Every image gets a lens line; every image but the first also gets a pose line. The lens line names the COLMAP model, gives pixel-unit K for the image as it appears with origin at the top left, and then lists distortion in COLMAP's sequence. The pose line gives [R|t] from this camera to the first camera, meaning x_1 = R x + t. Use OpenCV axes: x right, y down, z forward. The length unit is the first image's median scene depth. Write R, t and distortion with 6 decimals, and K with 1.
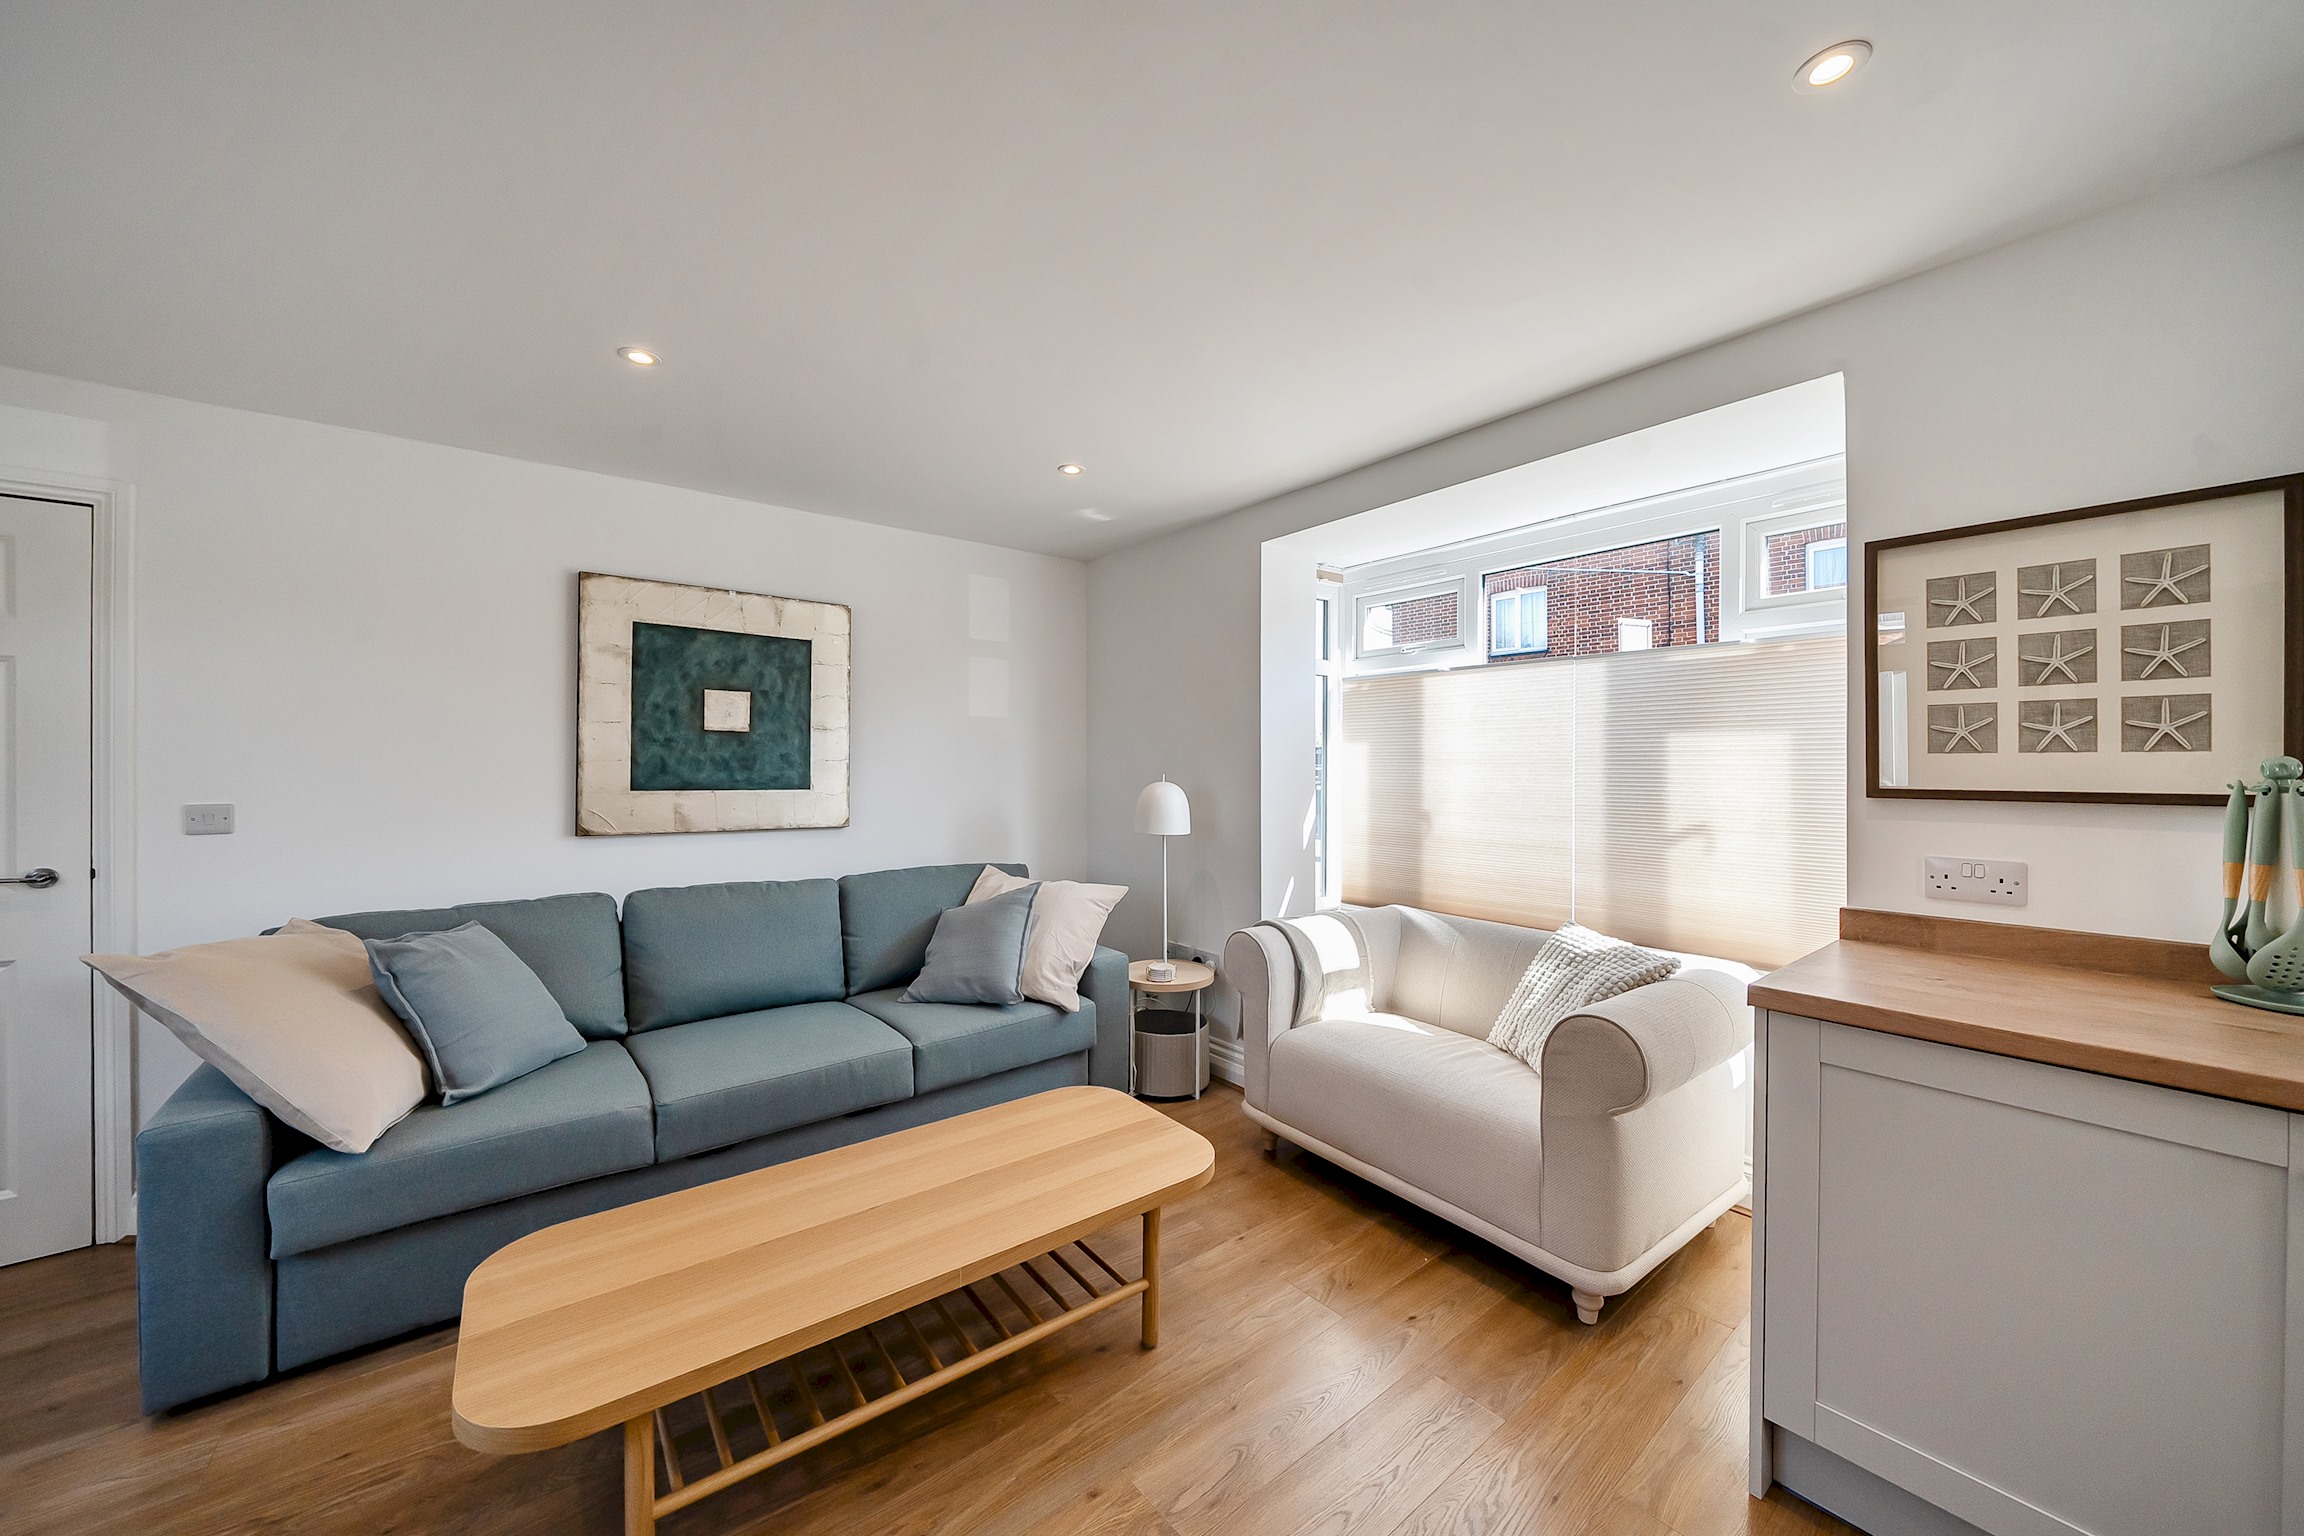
lens RADIAL K [[813.1, 0, 1136.9], [0, 813.1, 761.6], [0, 0, 1]] dist [-0.006046, -0.000133]
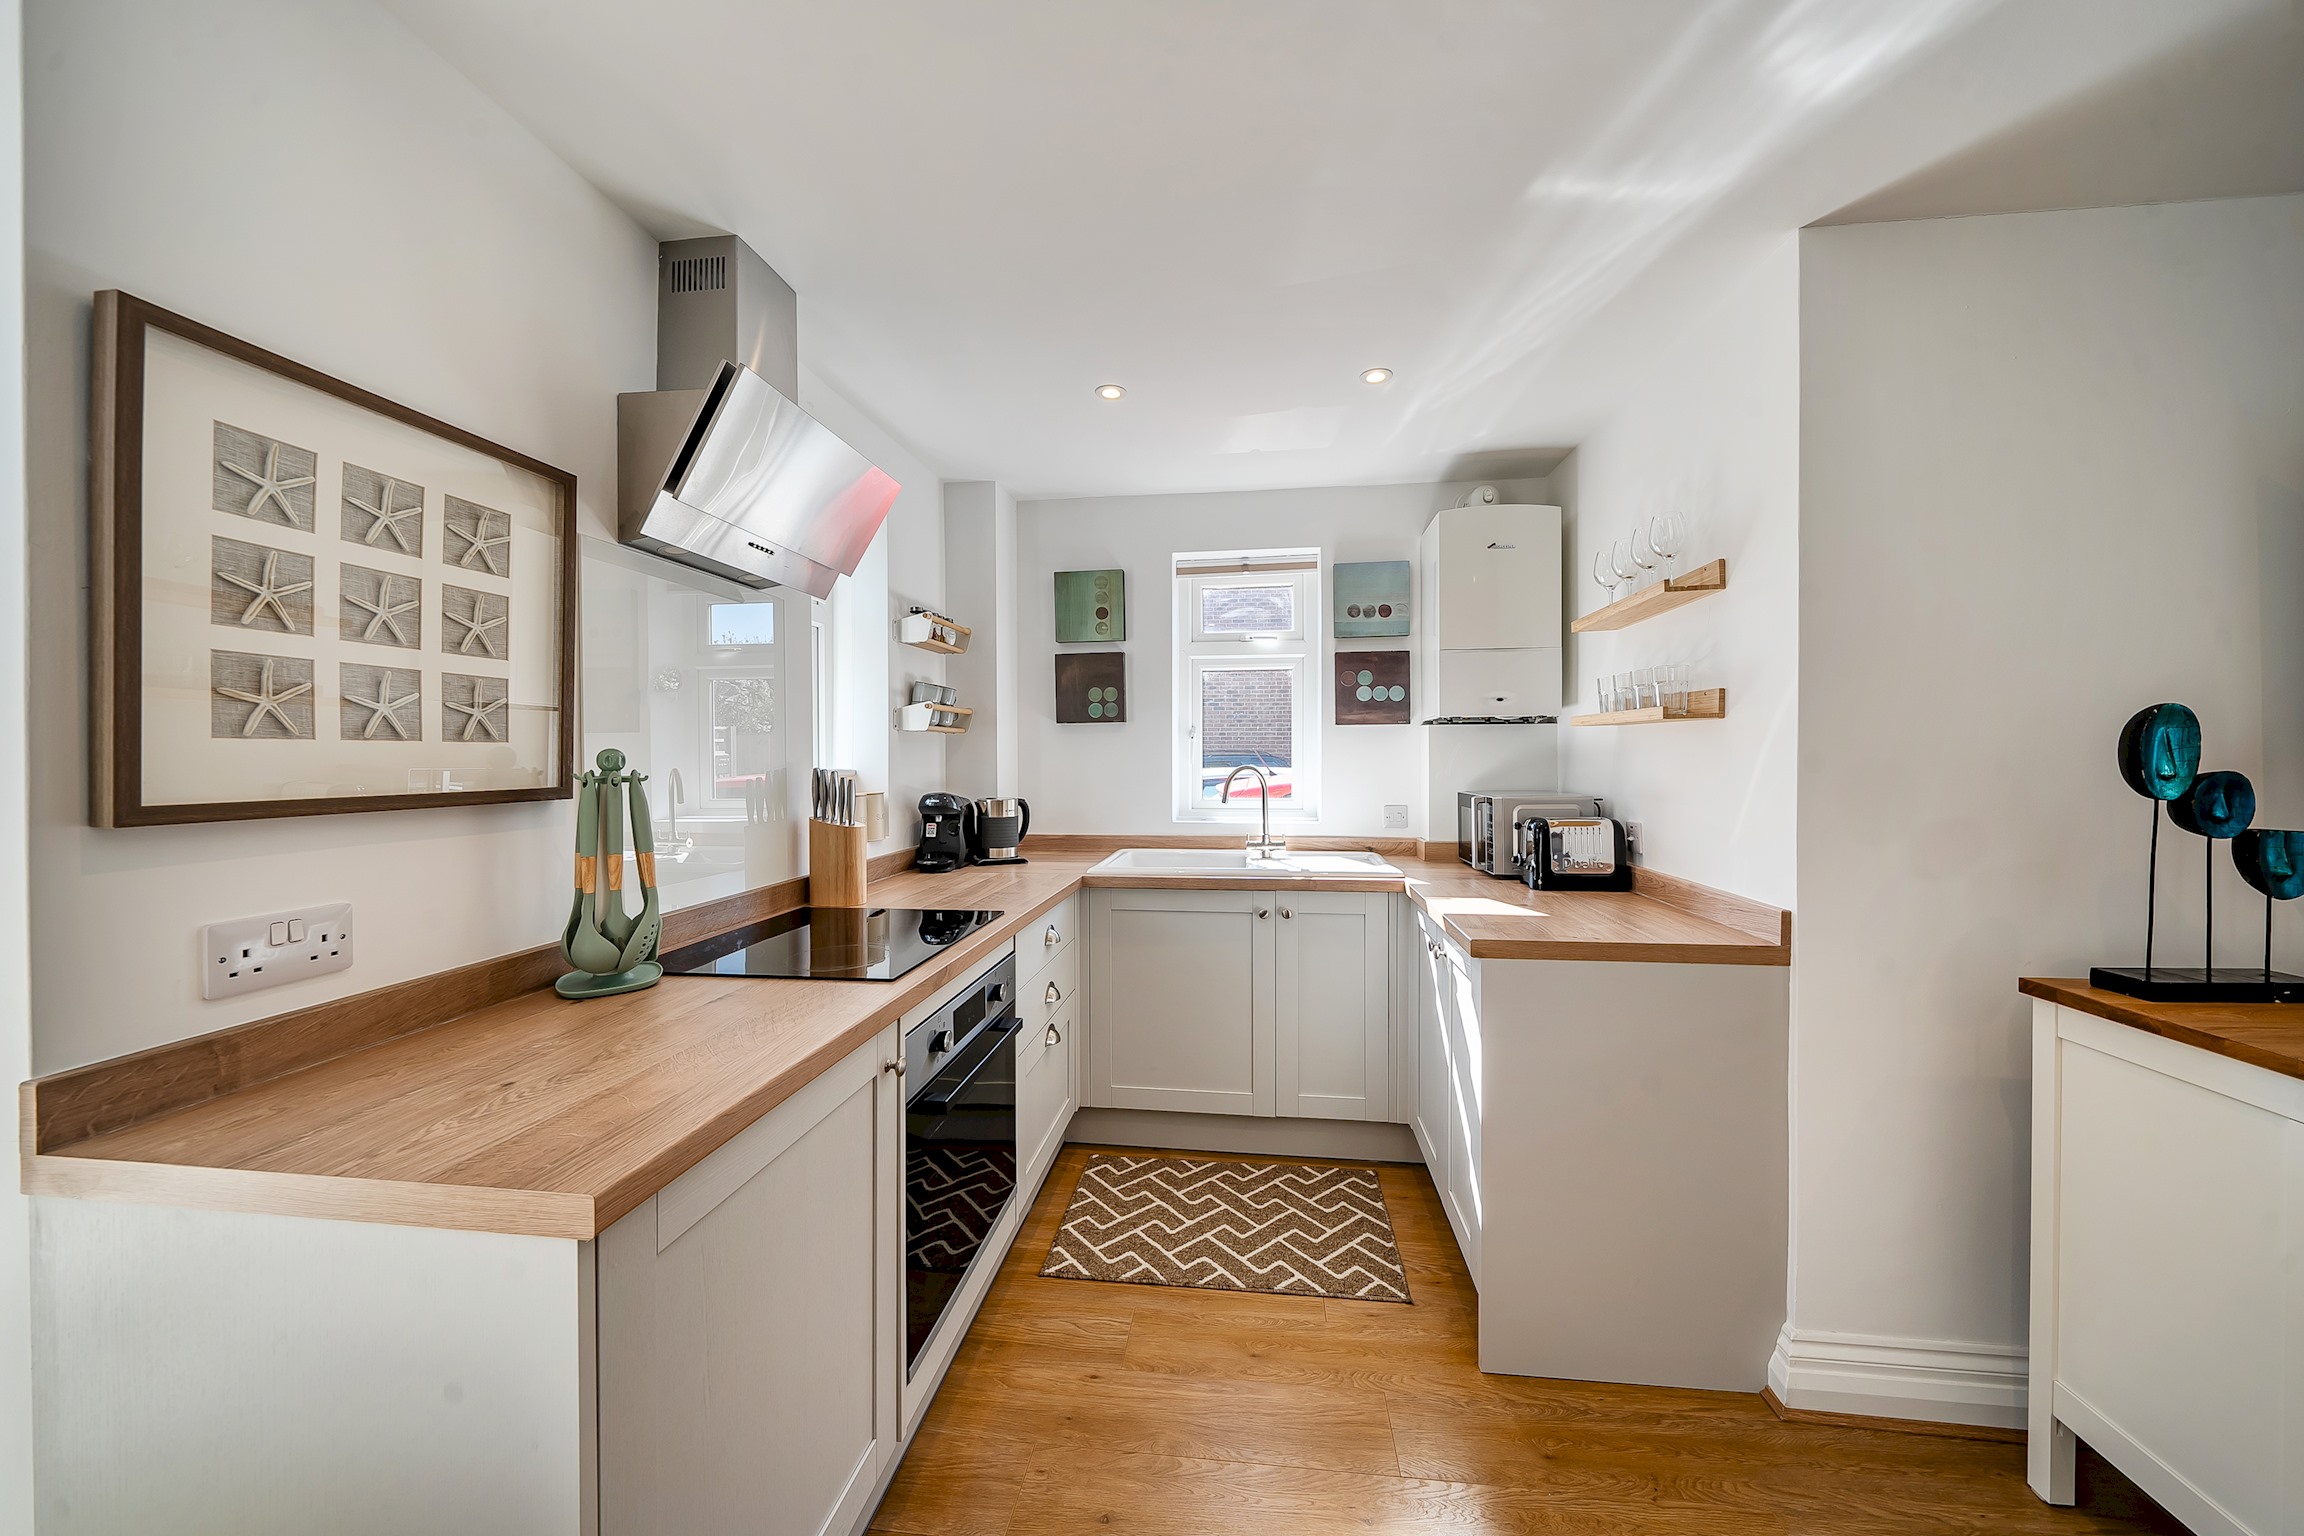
lens RADIAL K [[798.5, 0, 1177.7], [0, 798.5, 764.1], [0, 0, 1]] dist [-0.002466, -0.000036]
pose [[-0.719099, -0.005699, 0.694884, 0.087367], [0.000181, 0.999965, 0.008388, 0.002383], [-0.694907, 0.006157, -0.719073, 0.614792]]
